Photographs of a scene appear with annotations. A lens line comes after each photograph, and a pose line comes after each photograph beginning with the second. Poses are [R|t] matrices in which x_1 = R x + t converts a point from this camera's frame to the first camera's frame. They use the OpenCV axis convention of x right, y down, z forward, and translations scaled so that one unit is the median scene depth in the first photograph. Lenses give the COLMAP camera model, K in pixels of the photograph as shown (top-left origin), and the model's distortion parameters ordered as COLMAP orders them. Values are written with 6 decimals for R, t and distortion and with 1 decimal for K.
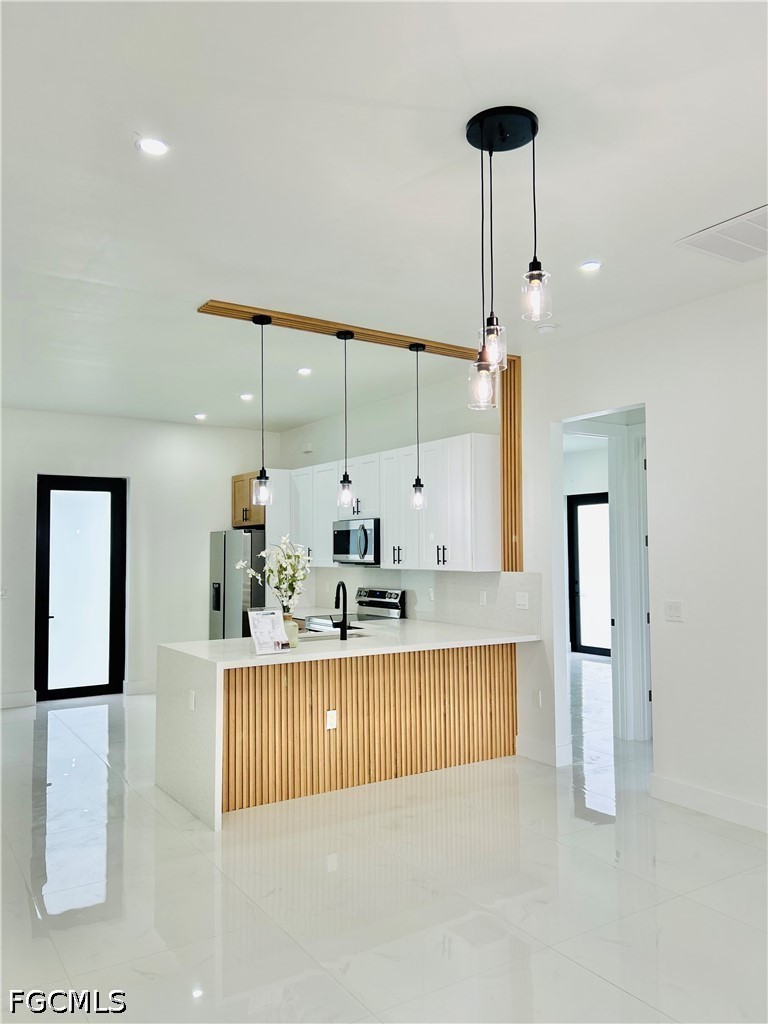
lens RADIAL K [[773.0, 0, 380.7], [0, 773.0, 530.4], [0, 0, 1]] dist [0.031291, -0.005479]
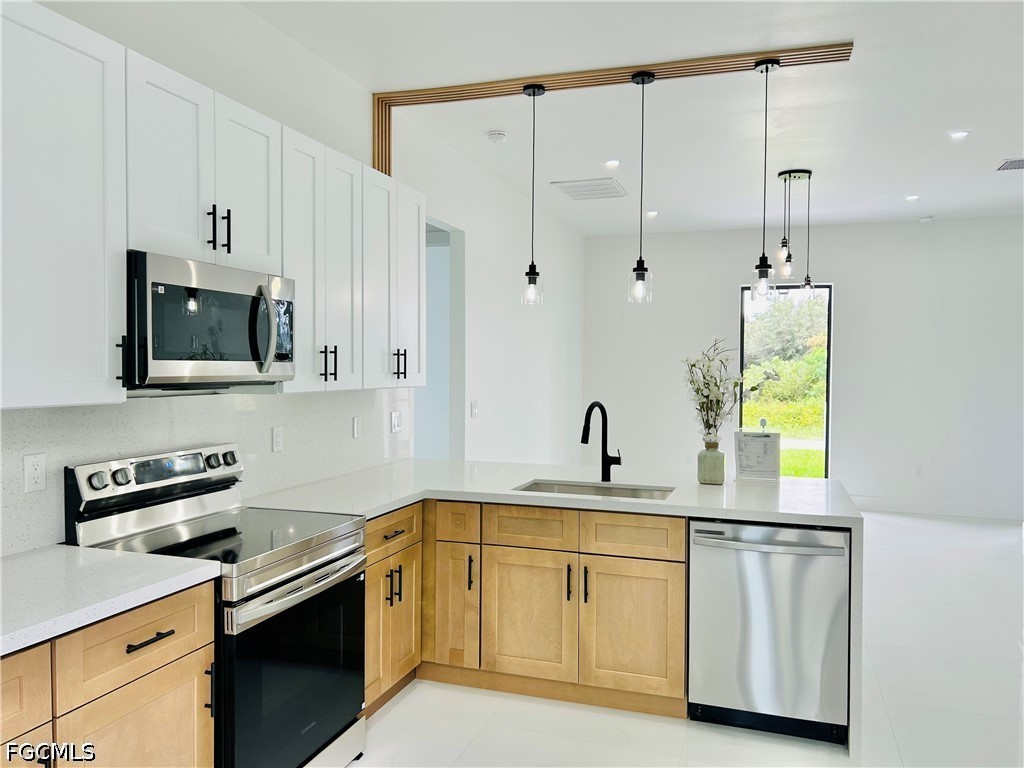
lens RADIAL K [[769.5, 0, 512.0], [0, 769.5, 384.0], [0, 0, 1]] dist [0.037737, -0.061931]
pose [[-0.621396, -0.020246, 0.783235, -0.496579], [-0.028311, 0.999593, 0.003378, 0.045521], [-0.782985, -0.020076, -0.621717, 1.372559]]
